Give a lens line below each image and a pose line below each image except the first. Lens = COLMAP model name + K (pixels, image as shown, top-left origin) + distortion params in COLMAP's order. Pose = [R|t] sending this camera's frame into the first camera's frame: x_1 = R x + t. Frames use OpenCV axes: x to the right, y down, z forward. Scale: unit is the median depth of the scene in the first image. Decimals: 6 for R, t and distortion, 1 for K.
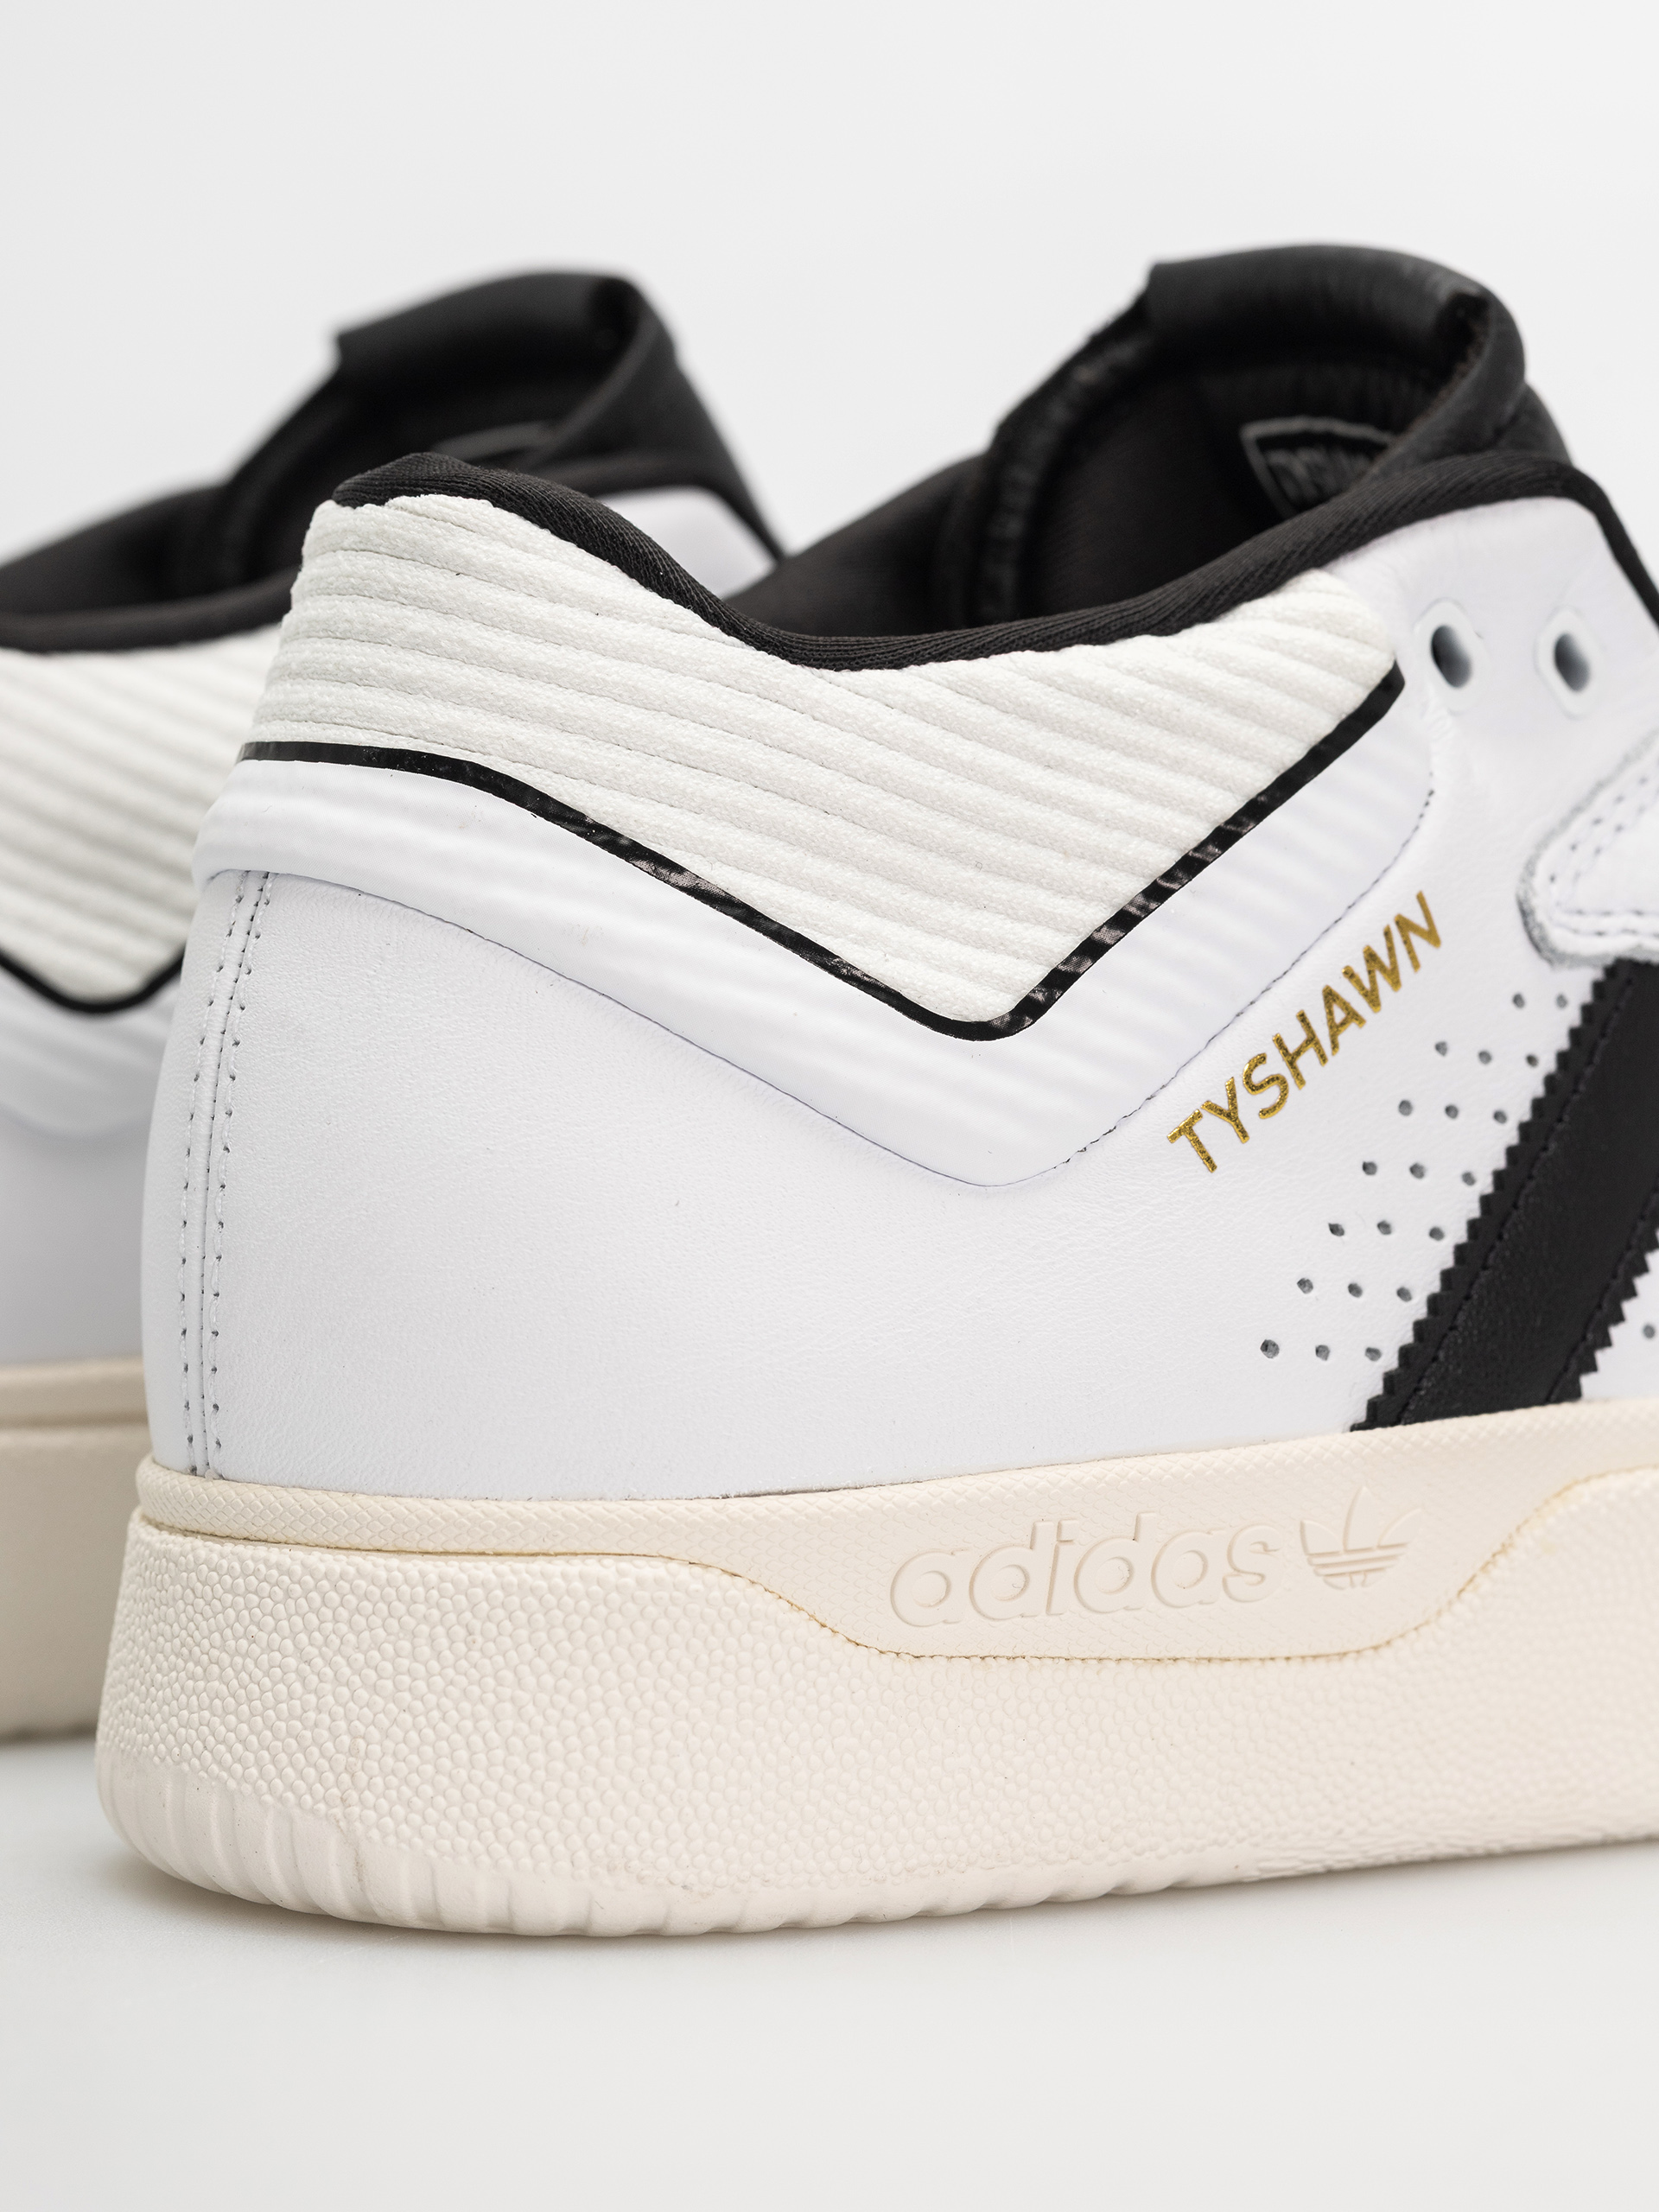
lens RADIAL K [[7267.8, 0, 829.5], [0, 7267.8, 1106.0], [0, 0, 1]] dist [-0.018486, 2.319851]
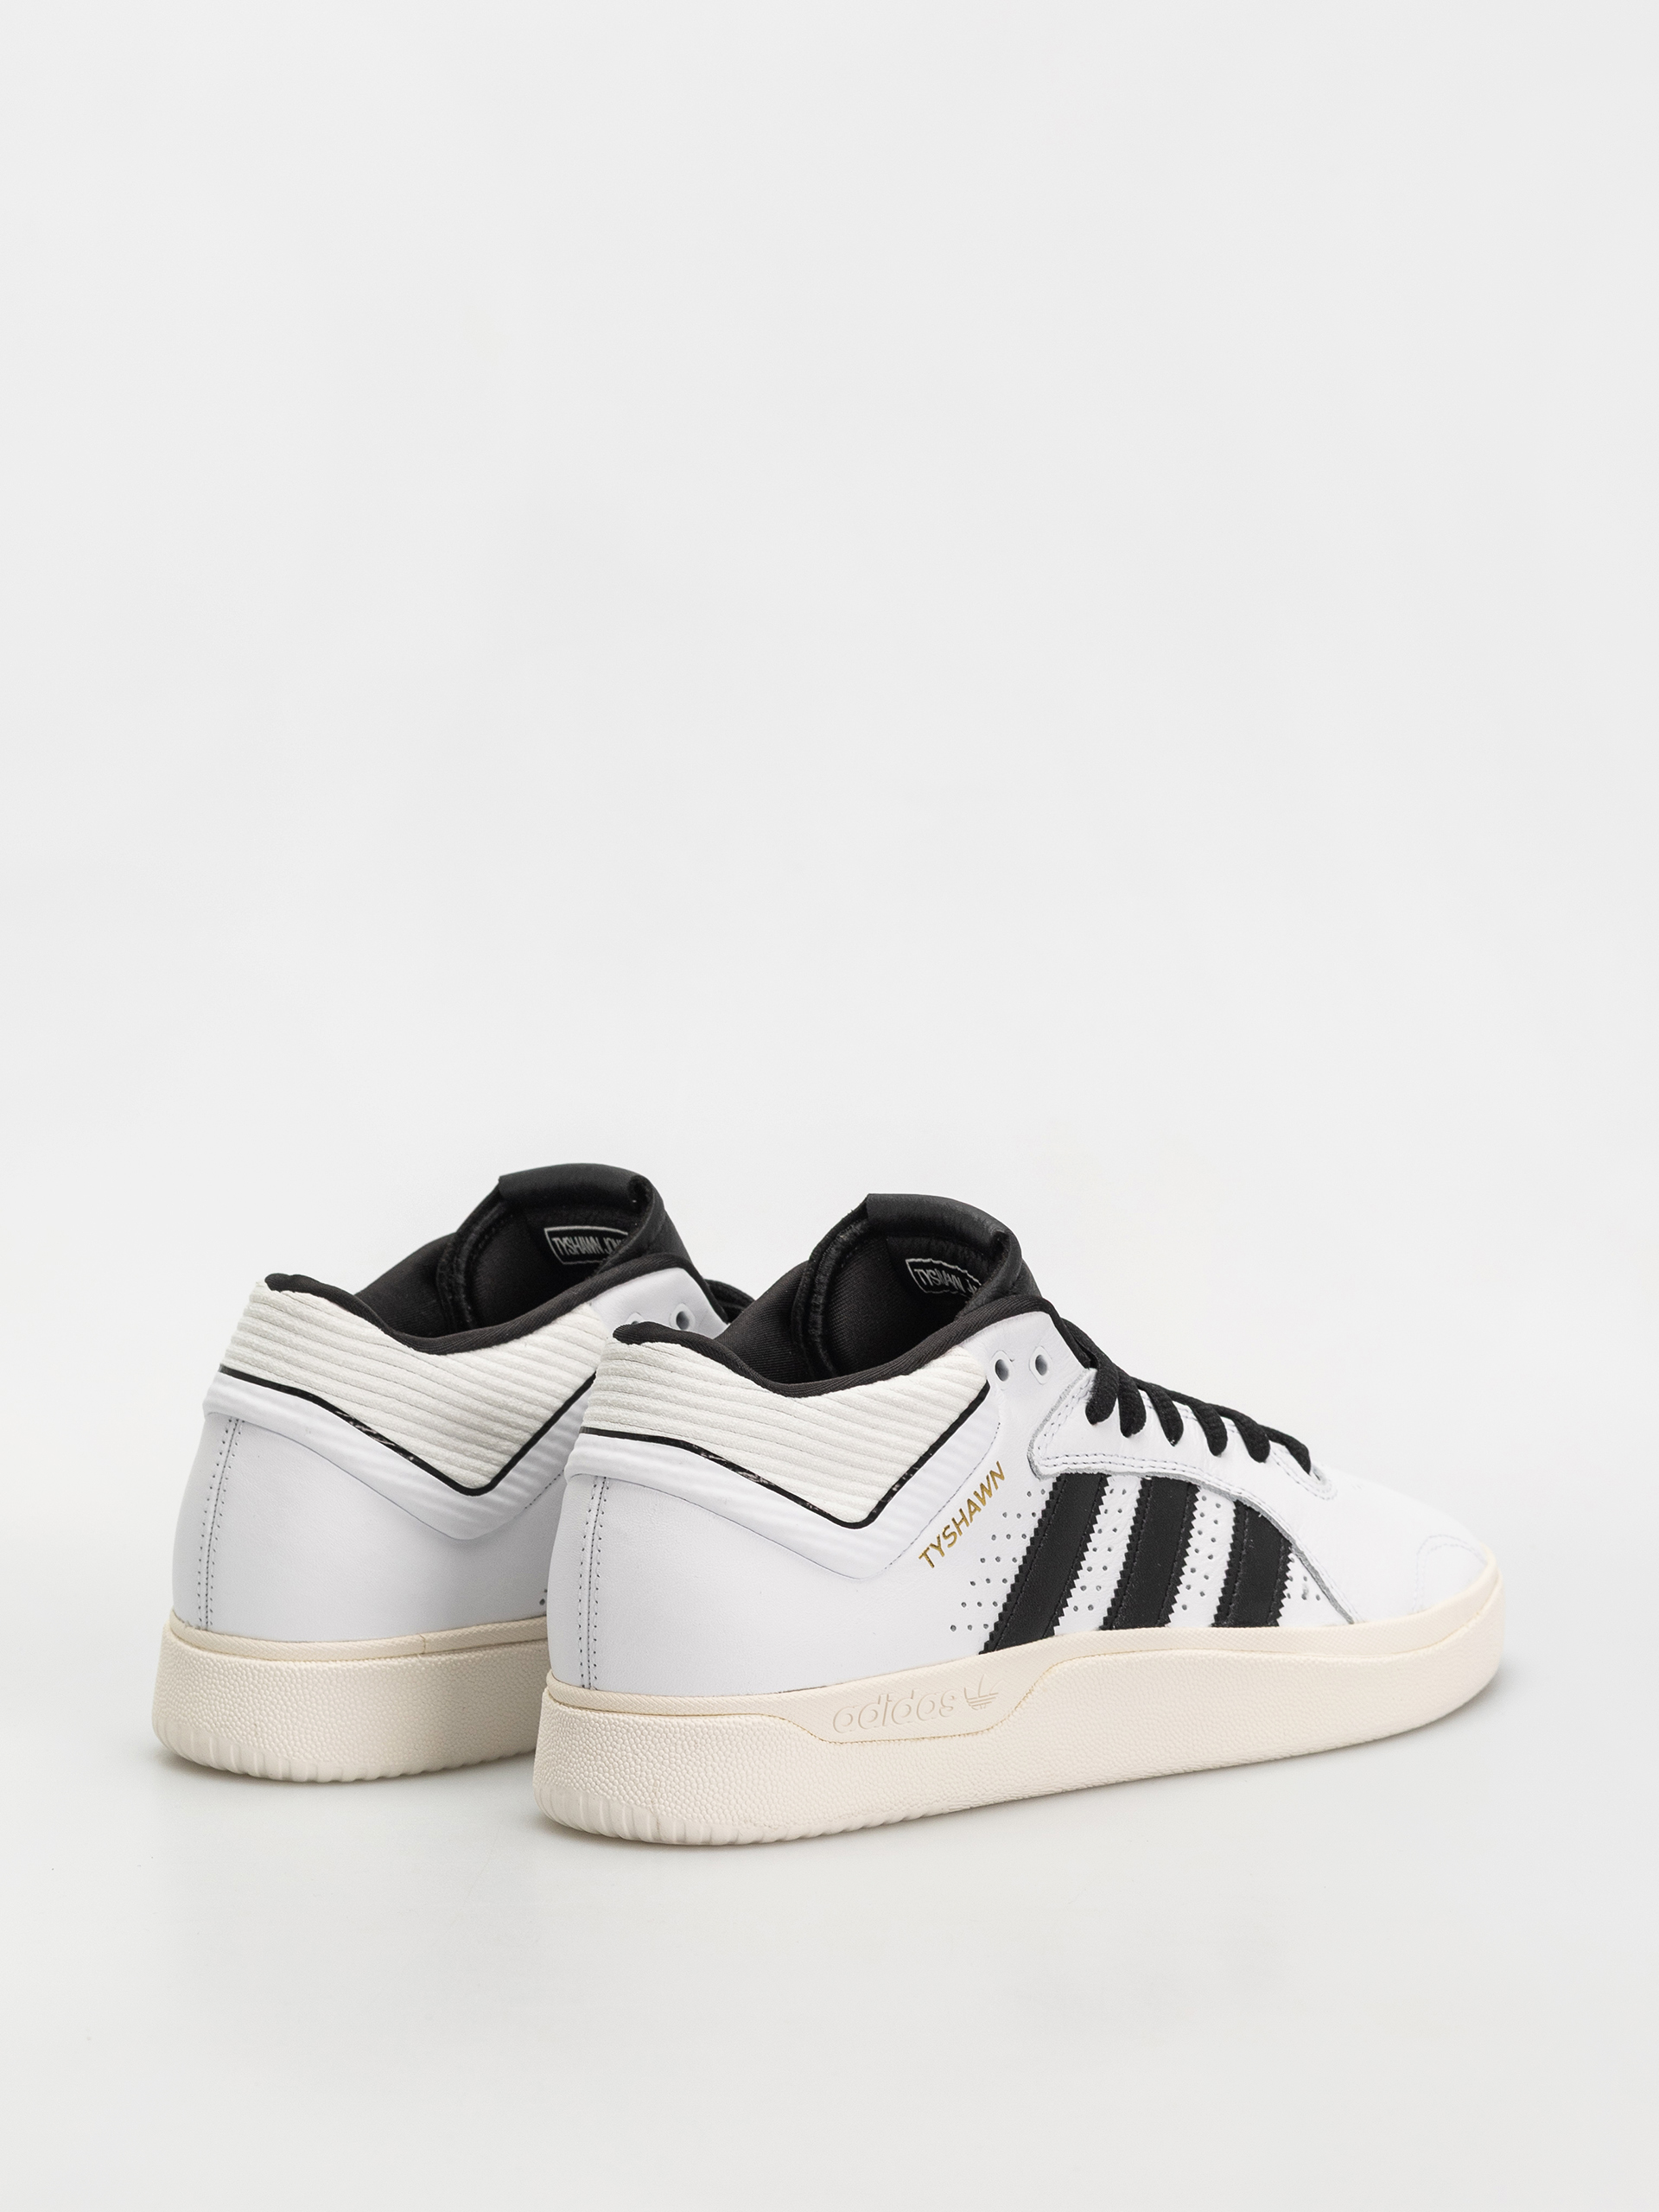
lens RADIAL K [[7267.8, 0, 829.5], [0, 7267.8, 1106.0], [0, 0, 1]] dist [-0.018486, 2.319851]
pose [[0.989395, -0.026500, 0.142813, -0.388897], [0.021851, 0.999182, 0.034019, -0.269148], [-0.143598, -0.030537, 0.989165, -1.806111]]
